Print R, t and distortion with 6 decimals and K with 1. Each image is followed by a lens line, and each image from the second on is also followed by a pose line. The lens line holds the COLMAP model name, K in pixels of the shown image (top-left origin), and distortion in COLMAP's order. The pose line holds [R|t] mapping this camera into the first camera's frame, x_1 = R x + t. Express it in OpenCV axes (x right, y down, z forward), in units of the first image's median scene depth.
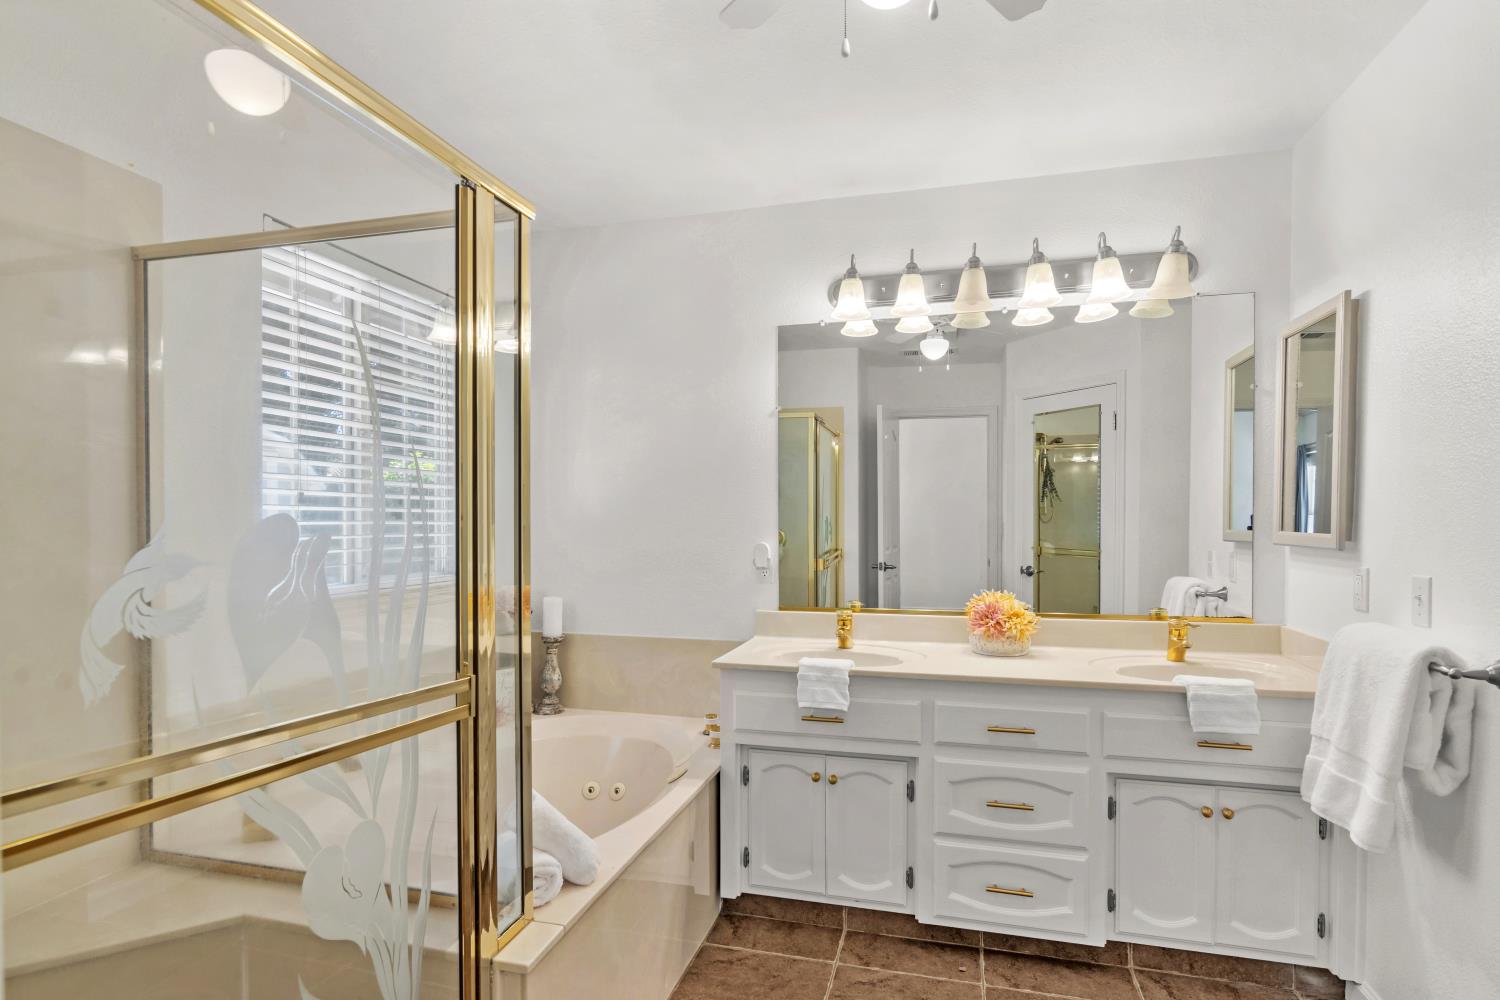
lens RADIAL K [[769.5, 0, 766.3], [0, 769.5, 539.2], [0, 0, 1]] dist [0.003965, -0.004238]
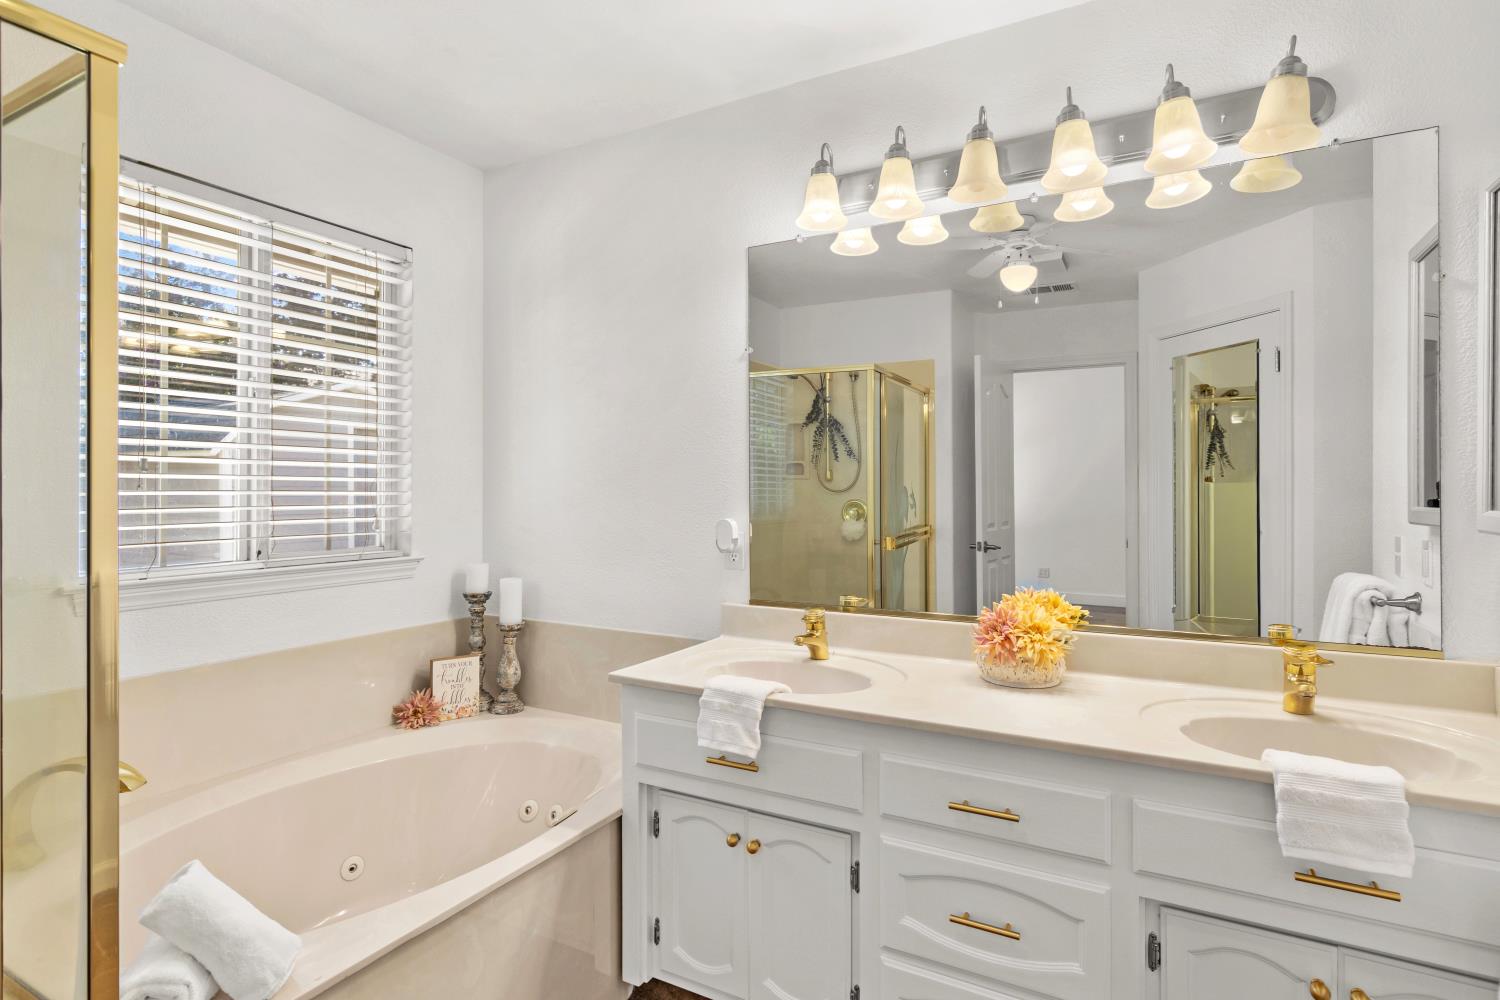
lens RADIAL K [[769.5, 0, 752.8], [0, 769.5, 493.0], [0, 0, 1]] dist [0.003965, -0.004238]
pose [[0.970271, 0.001999, -0.242014, 0.244944], [-0.007400, 0.999743, -0.021408, -0.006579], [0.241909, 0.022563, 0.970037, 0.265753]]
